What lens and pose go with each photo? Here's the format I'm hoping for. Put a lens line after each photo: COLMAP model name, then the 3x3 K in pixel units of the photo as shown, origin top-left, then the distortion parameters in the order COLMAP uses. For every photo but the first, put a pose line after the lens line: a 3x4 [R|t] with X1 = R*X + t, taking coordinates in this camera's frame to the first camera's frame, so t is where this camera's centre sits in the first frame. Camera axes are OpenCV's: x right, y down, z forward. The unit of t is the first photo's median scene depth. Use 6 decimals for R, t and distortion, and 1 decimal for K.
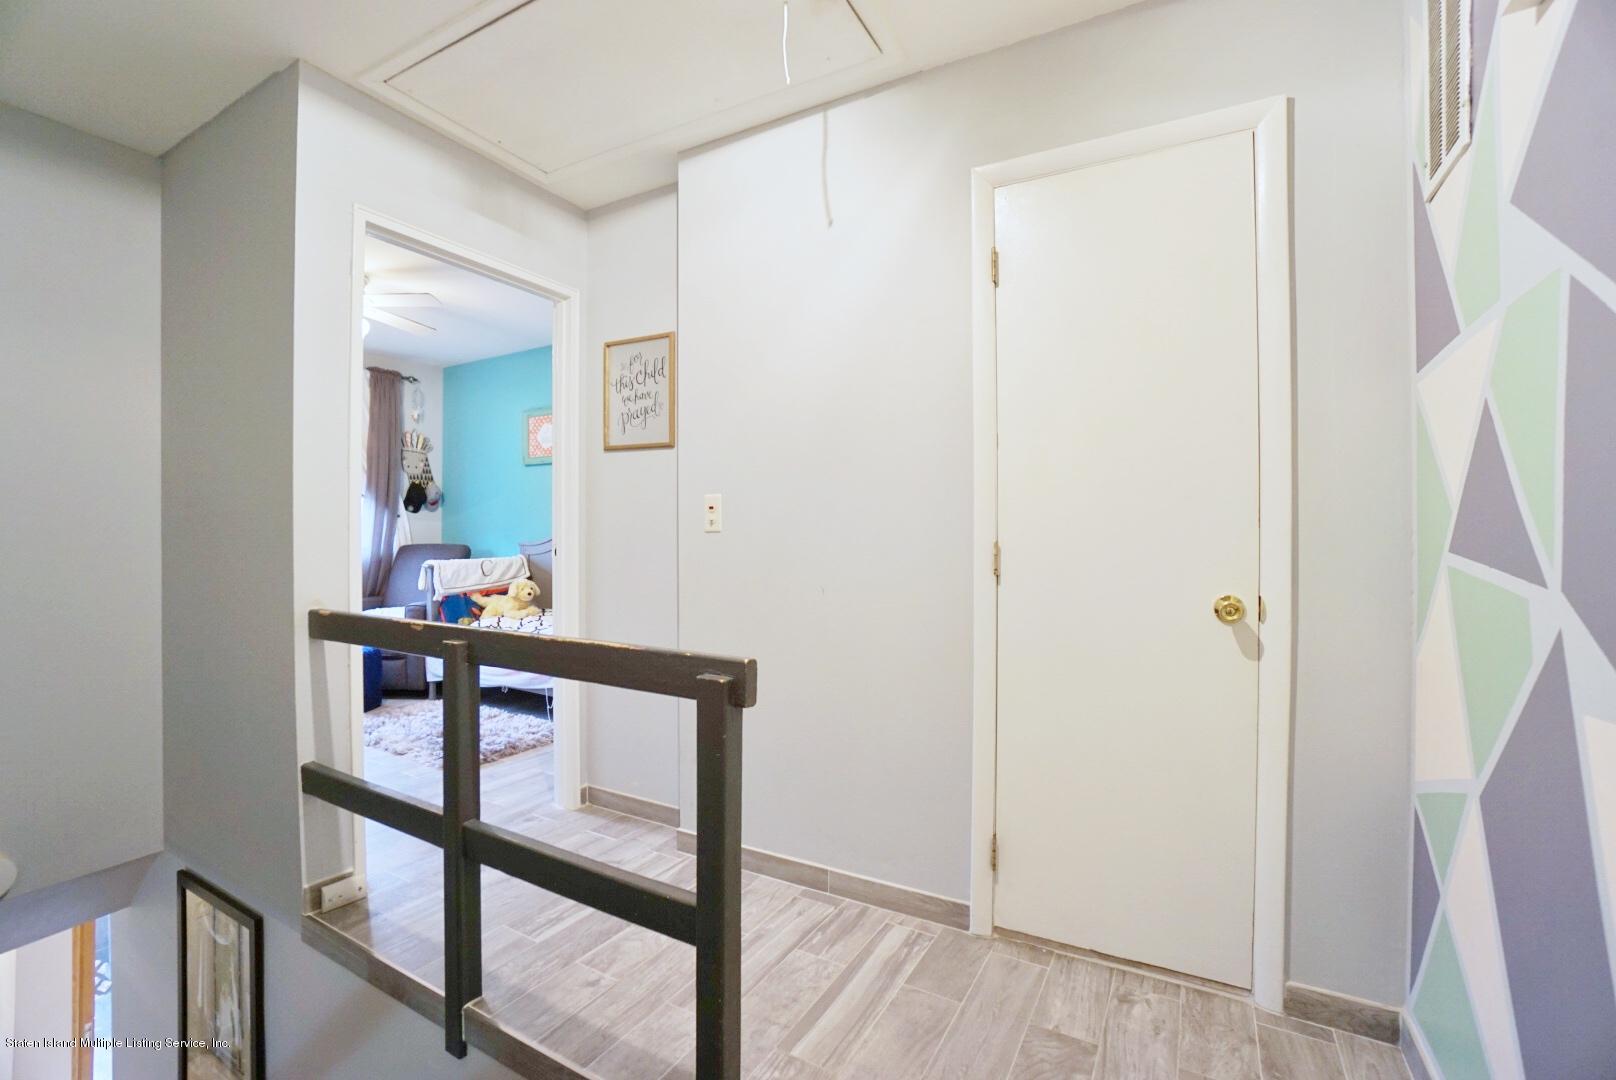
lens RADIAL K [[710.2, 0, 794.5], [0, 710.2, 533.6], [0, 0, 1]] dist [-0.062610, 0.022560]
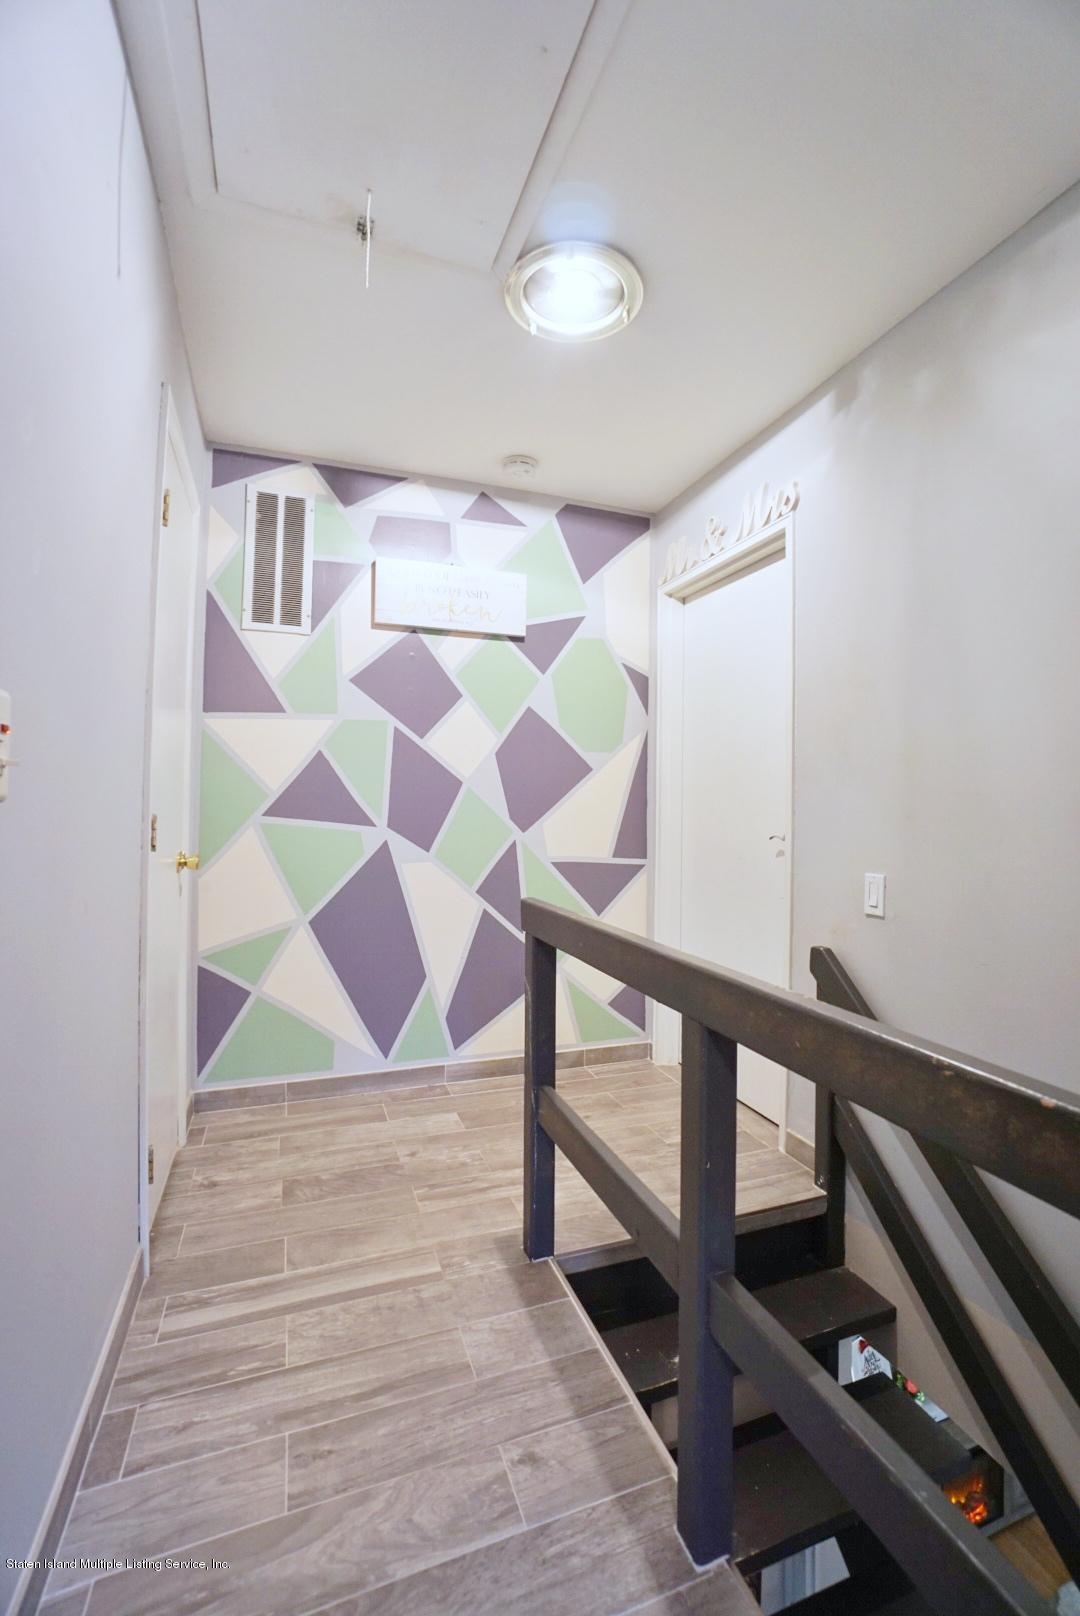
lens RADIAL K [[710.2, 0, 543.7], [0, 710.2, 804.2], [0, 0, 1]] dist [-0.062610, 0.022560]
pose [[-0.766616, -0.005121, 0.642085, -0.784669], [-0.012409, 0.999900, -0.006842, -0.001385], [-0.641985, -0.013213, -0.766603, 1.620243]]
